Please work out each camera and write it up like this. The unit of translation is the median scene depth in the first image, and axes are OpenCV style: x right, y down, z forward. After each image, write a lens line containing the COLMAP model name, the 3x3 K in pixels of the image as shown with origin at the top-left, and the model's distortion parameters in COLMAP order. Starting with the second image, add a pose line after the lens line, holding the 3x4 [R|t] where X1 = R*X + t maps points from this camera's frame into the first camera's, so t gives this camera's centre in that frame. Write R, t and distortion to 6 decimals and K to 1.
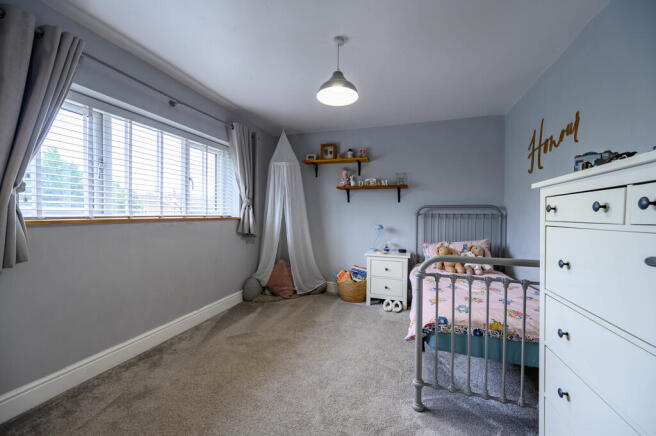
lens RADIAL K [[257.7, 0, 326.7], [0, 257.7, 218.8], [0, 0, 1]] dist [-0.000271, -0.000193]
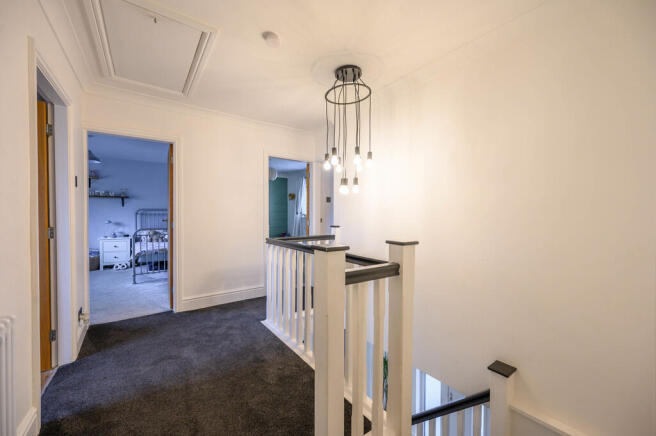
lens RADIAL K [[257.7, 0, 326.4], [0, 257.7, 219.1], [0, 0, 1]] dist [-0.000271, -0.000193]
pose [[0.586727, -0.024397, 0.809417, -0.300687], [0.014381, 0.999702, 0.019708, 0.003201], [-0.809657, 0.000077, 0.586903, -1.050345]]
